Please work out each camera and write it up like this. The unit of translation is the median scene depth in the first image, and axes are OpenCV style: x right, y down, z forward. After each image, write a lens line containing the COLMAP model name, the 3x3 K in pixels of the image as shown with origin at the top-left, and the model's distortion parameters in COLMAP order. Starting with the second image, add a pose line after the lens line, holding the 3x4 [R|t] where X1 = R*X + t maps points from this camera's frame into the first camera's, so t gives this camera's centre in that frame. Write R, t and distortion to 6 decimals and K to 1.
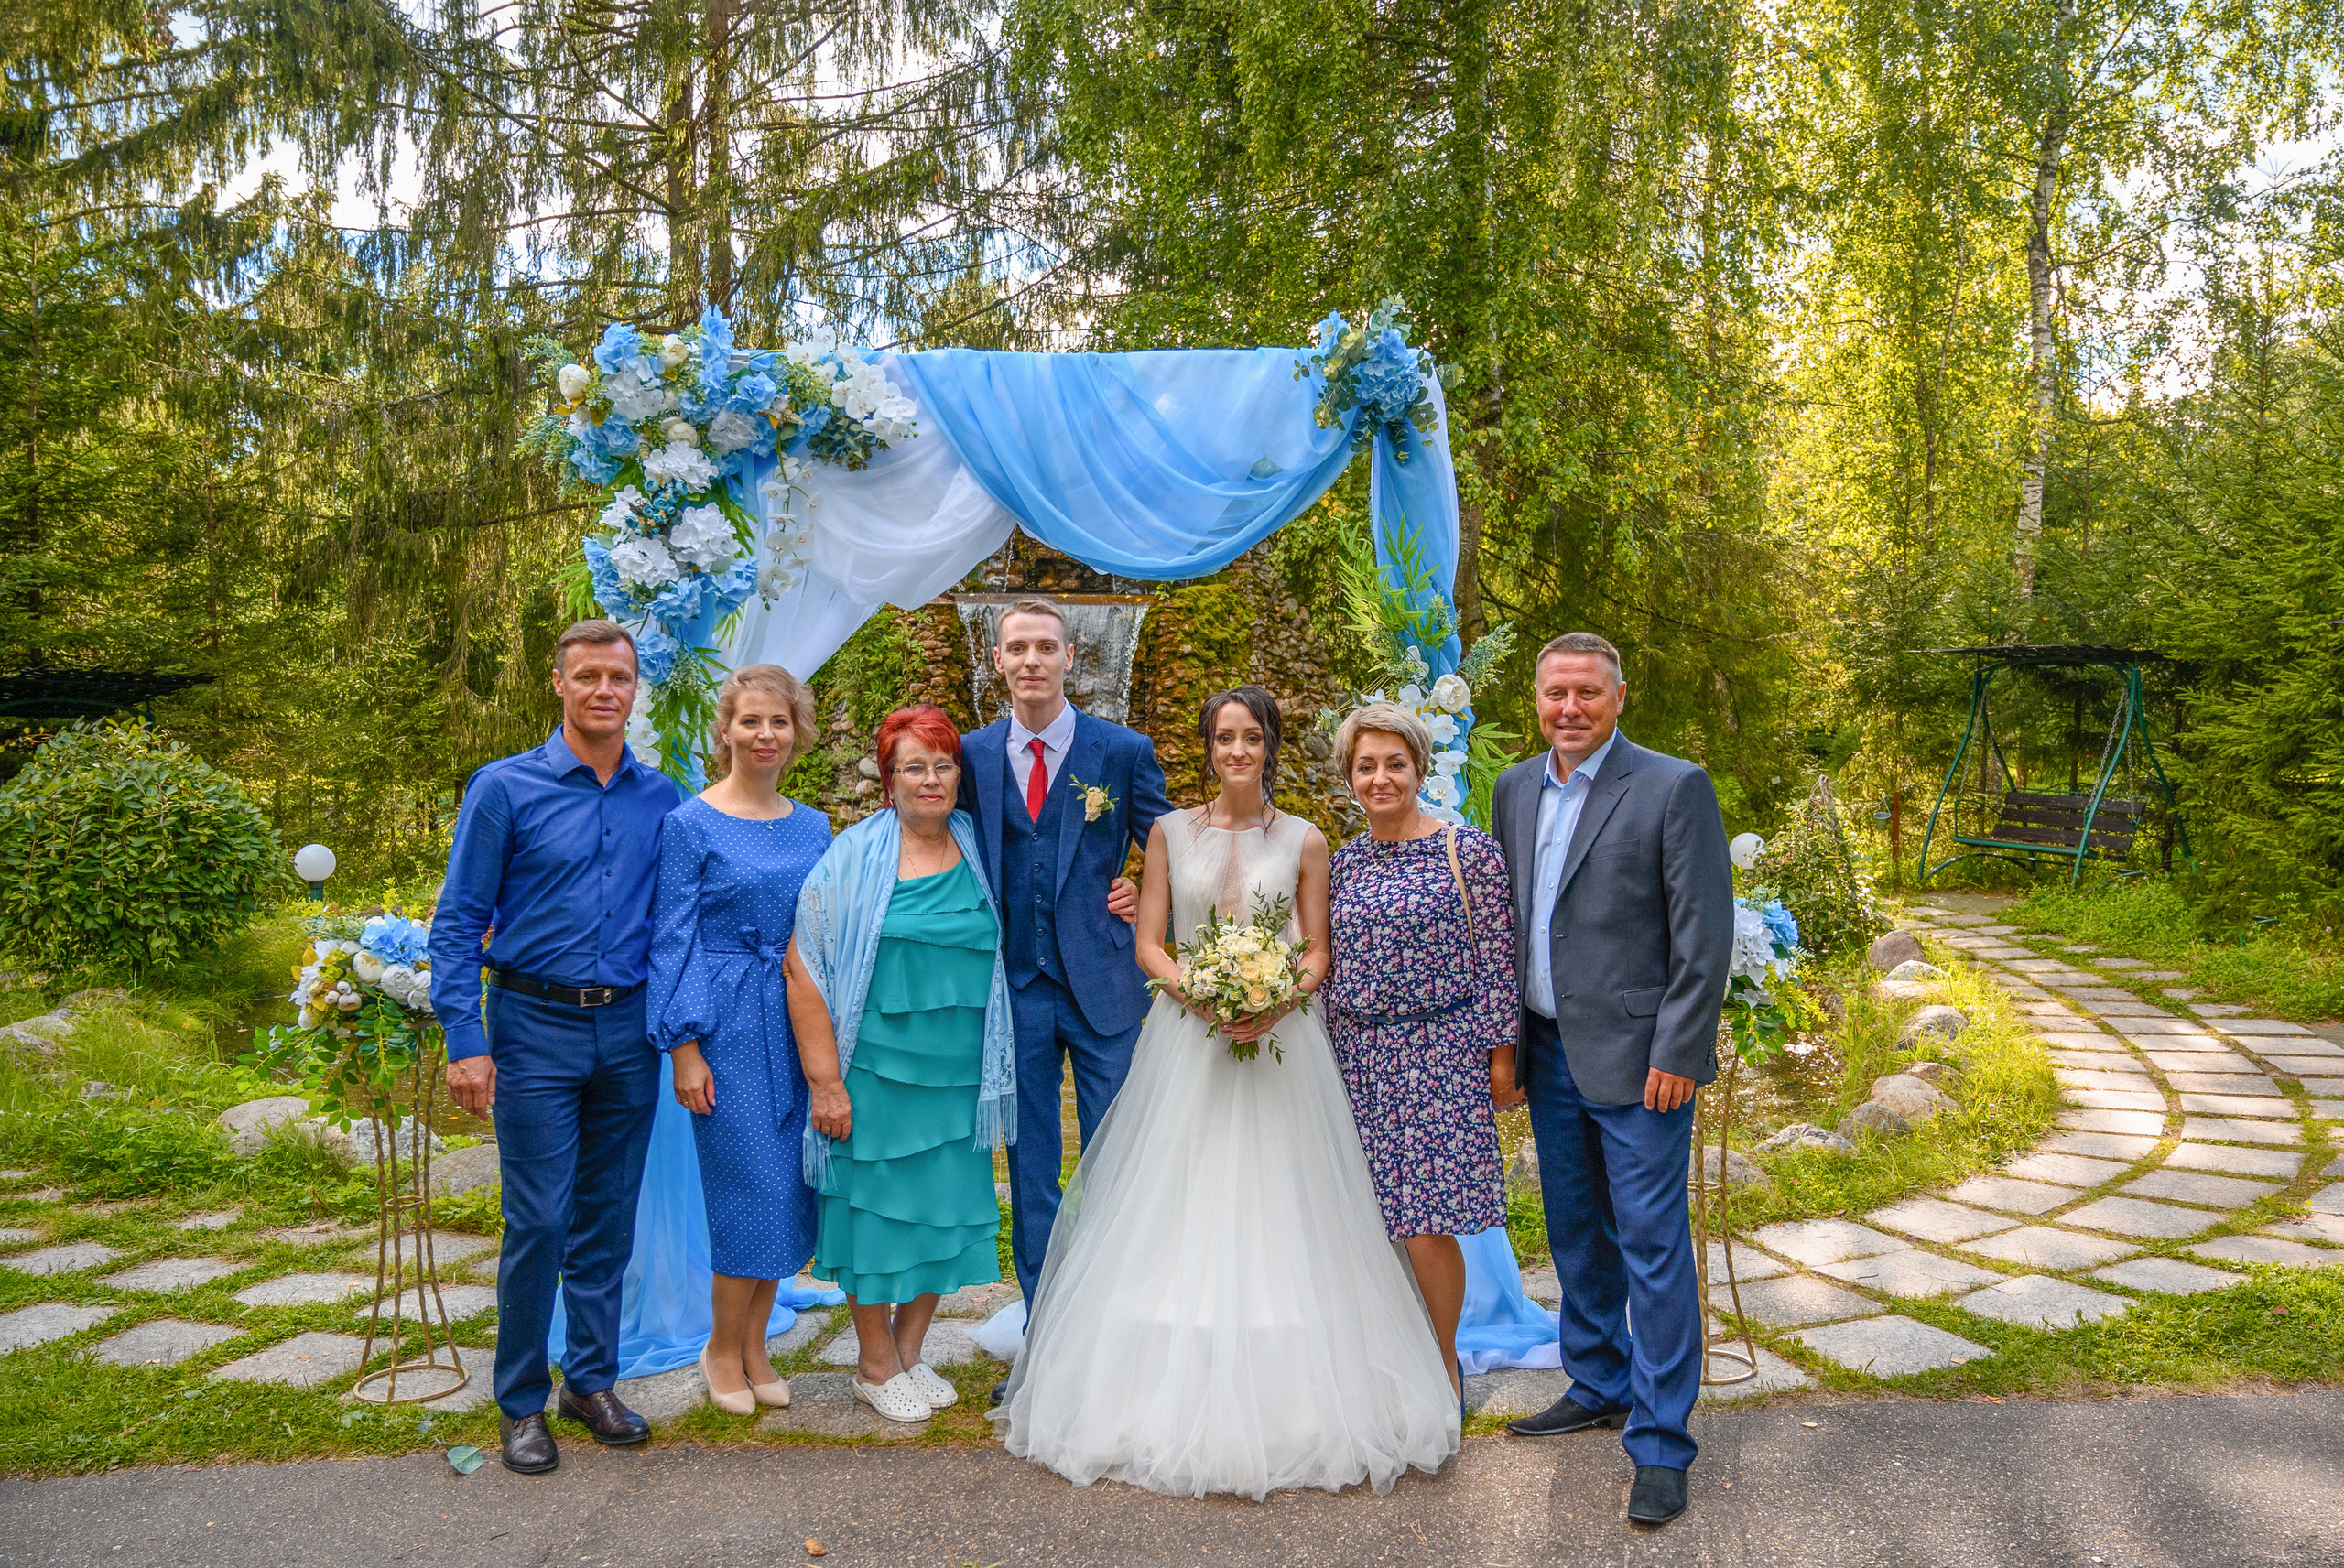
lens RADIAL K [[1826.0, 0, 1217.3], [0, 1826.0, 806.2], [0, 0, 1]] dist [-0.002472, 0.002114]
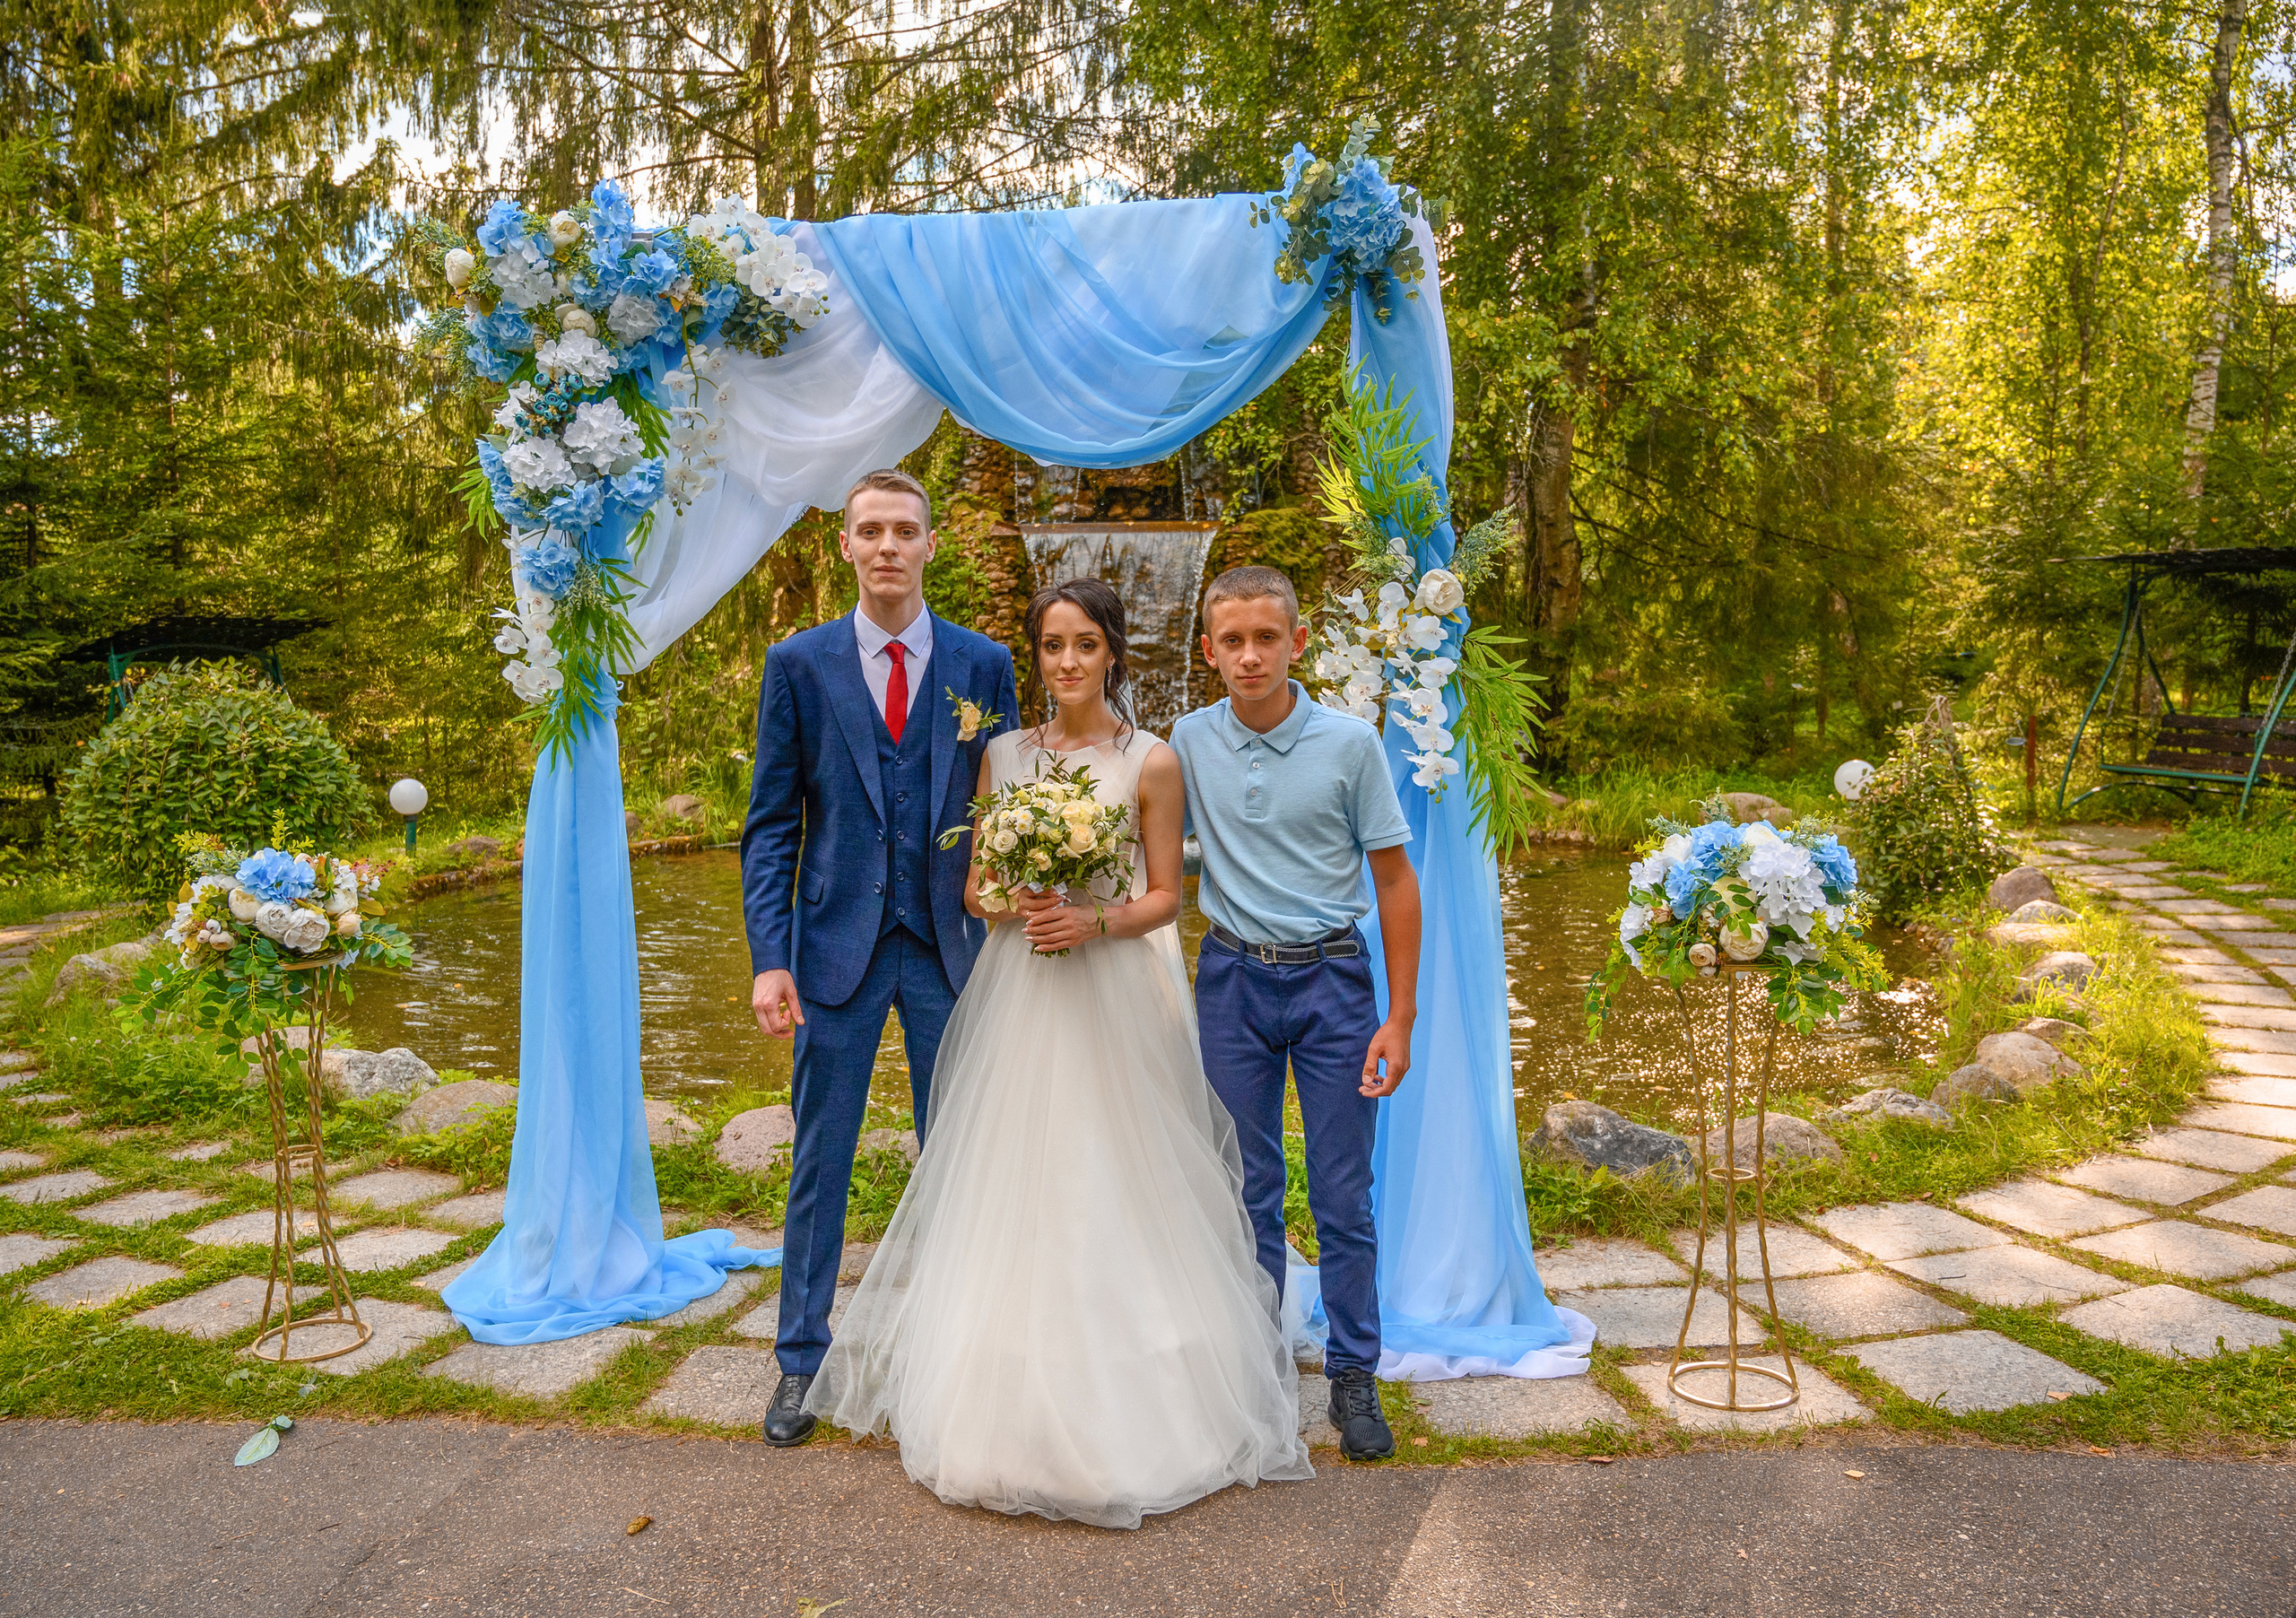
lens RADIAL K [[1743.8, 0, 1078.0], [0, 1743.8, 832.7], [0, 0, 1]] dist [0.001655, -0.000966]
pose [[0.988436, 0.000439, -0.151639, 0.031451], [0.007367, 0.998676, 0.050913, 0.003000], [0.151461, -0.051441, 0.987124, 0.060472]]
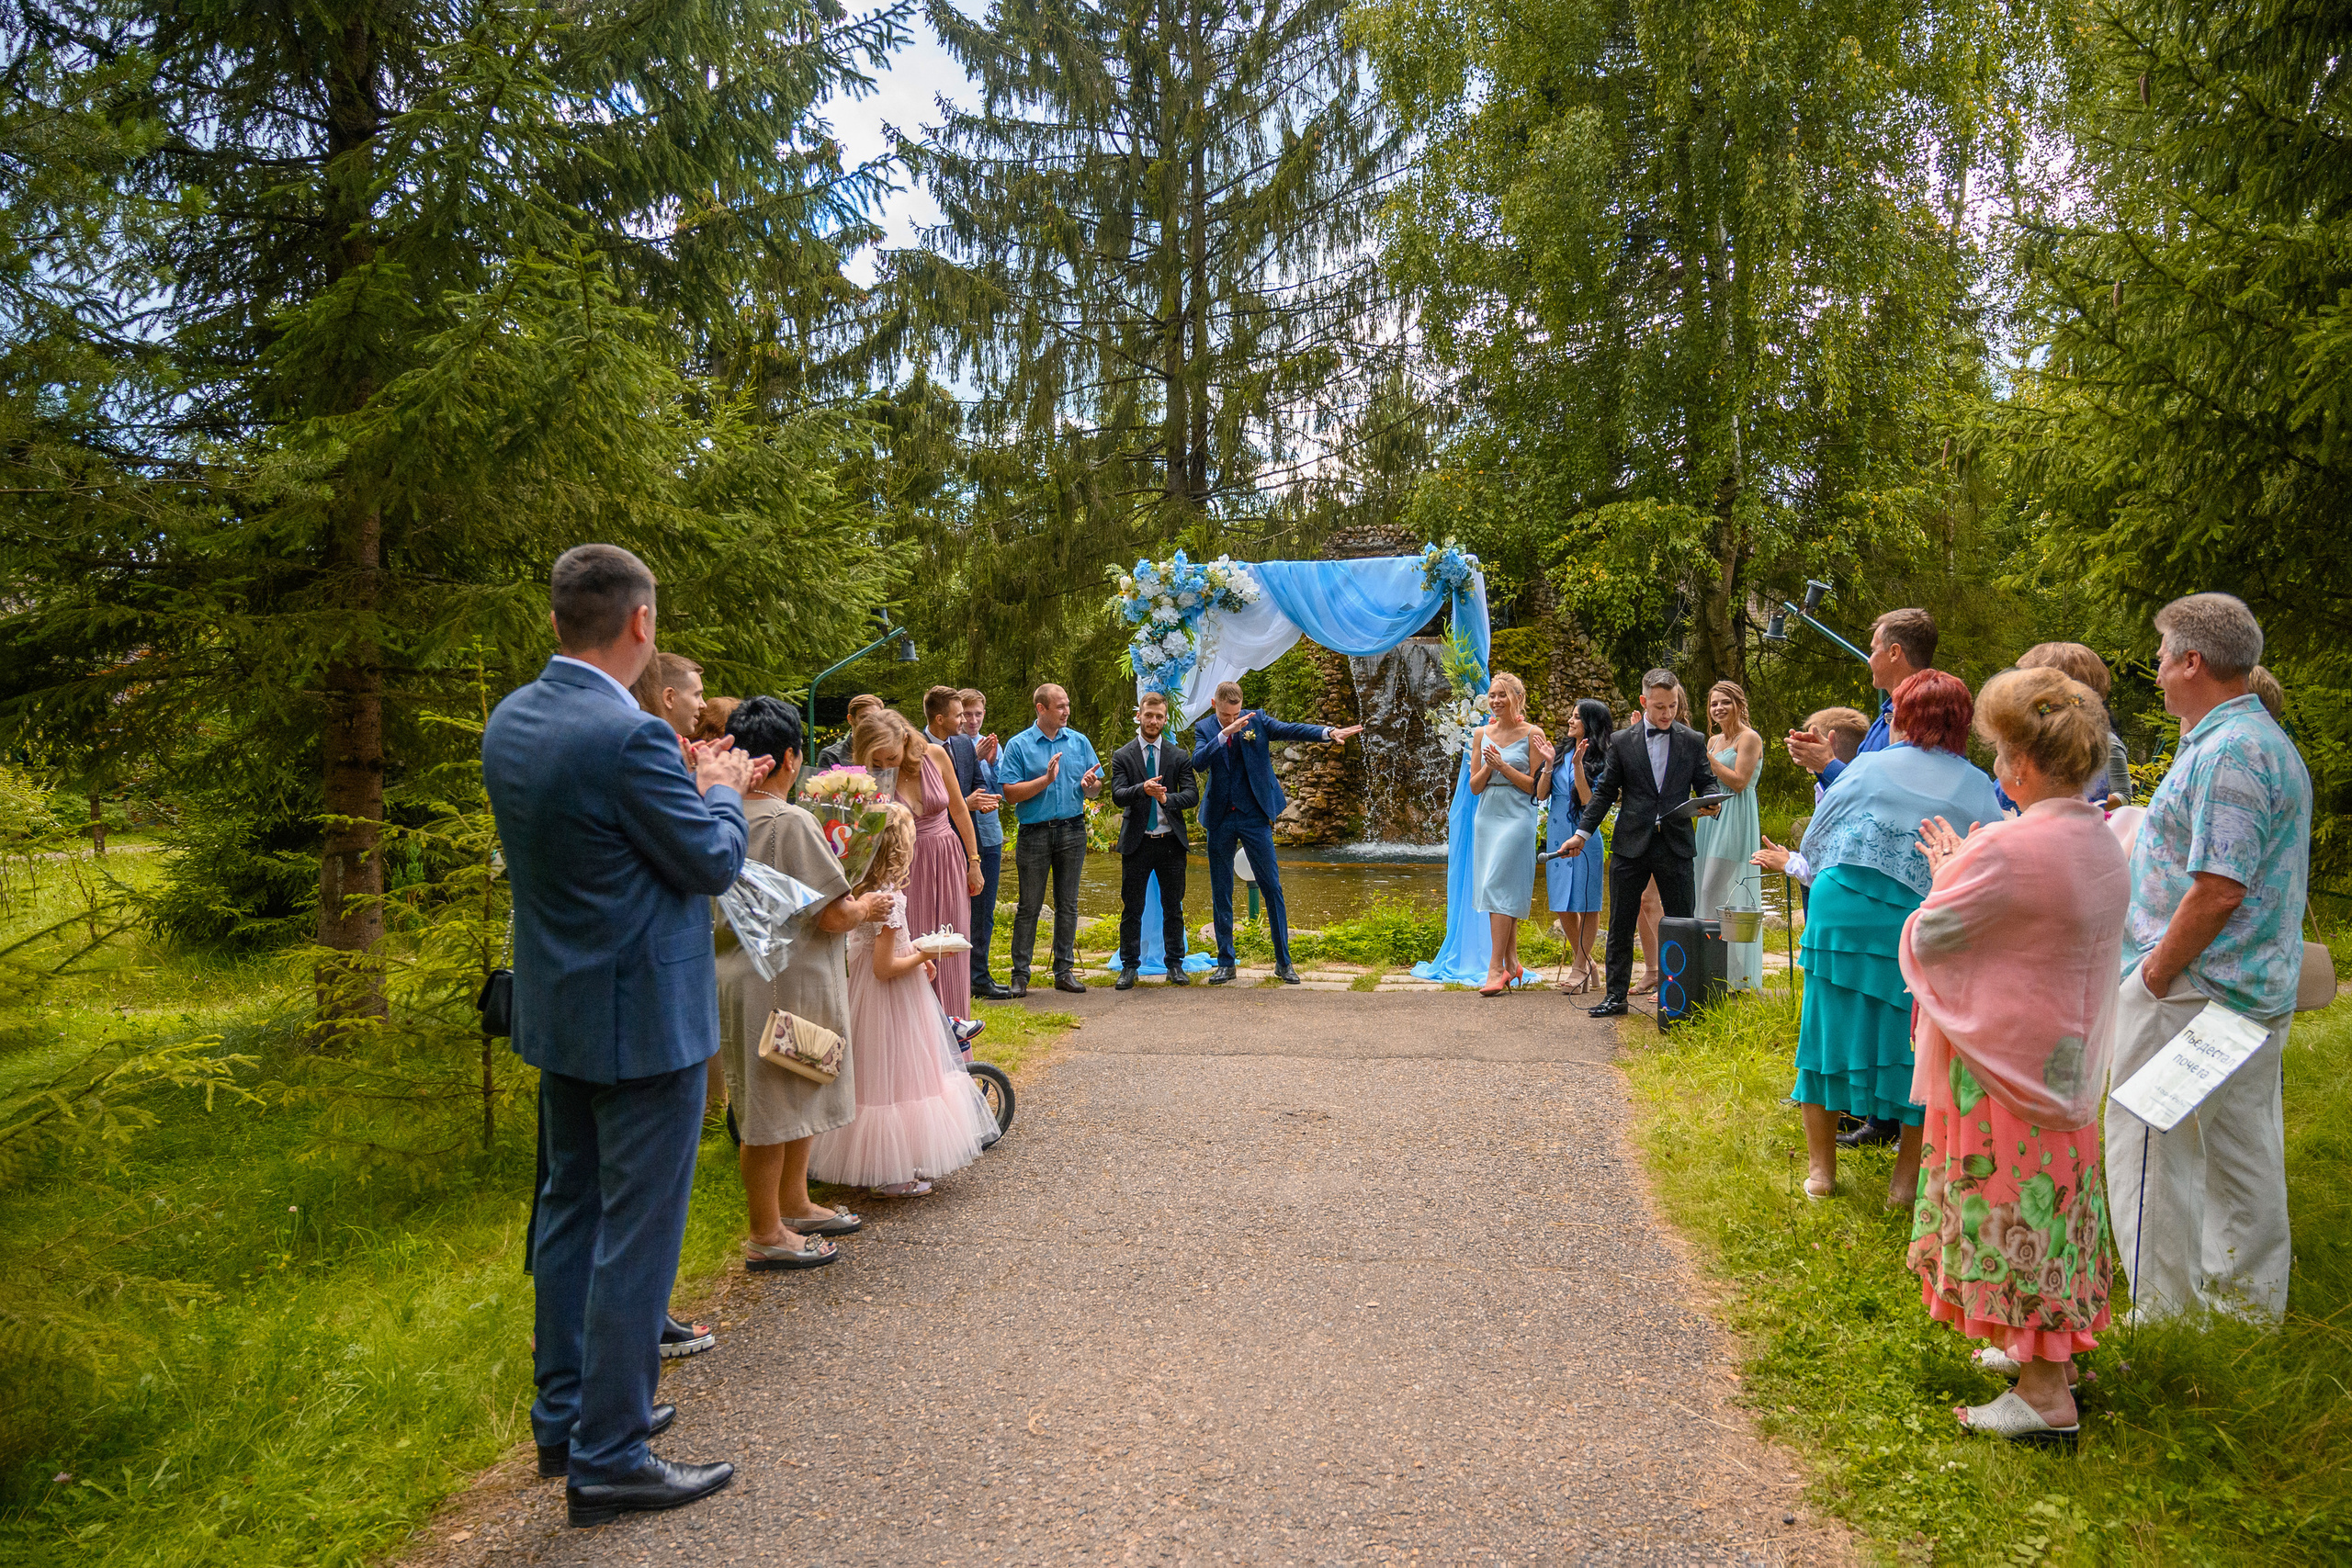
lens RADIAL K [[1849.6, 0, 1176.0], [0, 1849.6, 784.0], [0, 0, 1]] dist [0.004520, 0.000364]
pose [[0.959025, -0.000703, -0.283321, 0.157127], [-0.004399, 0.999839, -0.017371, 0.031674], [0.283287, 0.017906, 0.958868, -0.512050]]
